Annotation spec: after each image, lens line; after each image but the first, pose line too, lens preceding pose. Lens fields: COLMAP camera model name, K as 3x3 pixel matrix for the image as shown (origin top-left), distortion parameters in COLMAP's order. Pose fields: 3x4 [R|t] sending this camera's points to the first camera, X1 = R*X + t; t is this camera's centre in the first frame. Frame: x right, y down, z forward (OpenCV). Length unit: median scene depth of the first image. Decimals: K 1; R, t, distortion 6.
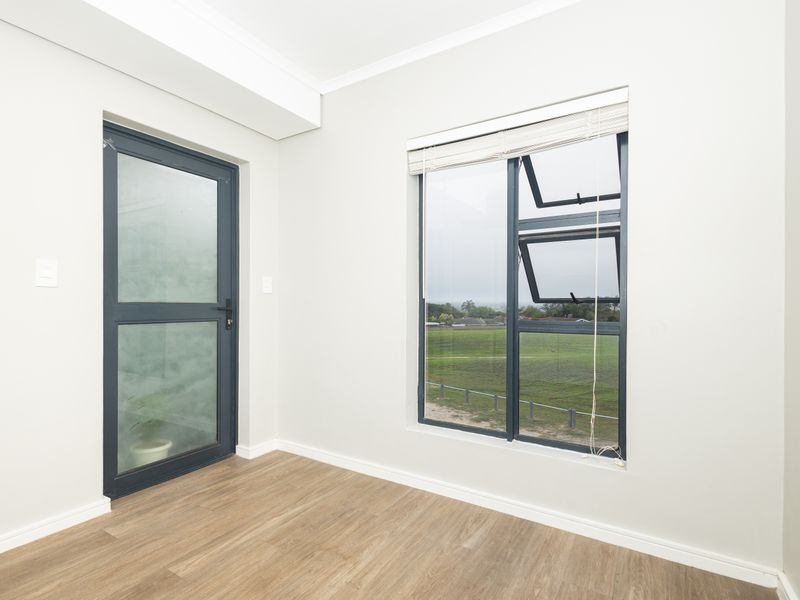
lens RADIAL K [[411.2, 0, 398.1], [0, 411.2, 301.2], [0, 0, 1]] dist [0.006088, -0.000364]
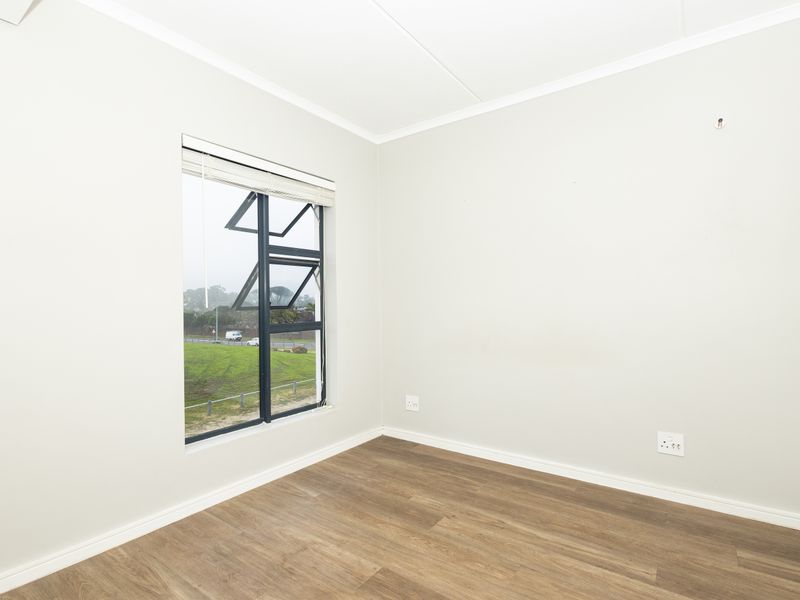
lens RADIAL K [[406.6, 0, 397.9], [0, 406.6, 290.1], [0, 0, 1]] dist [0.001305, -0.000162]
pose [[0.079000, 0.029325, 0.996443, -1.001107], [0.006690, 0.999529, -0.029946, -0.020073], [-0.996852, 0.009032, 0.078767, 0.556020]]
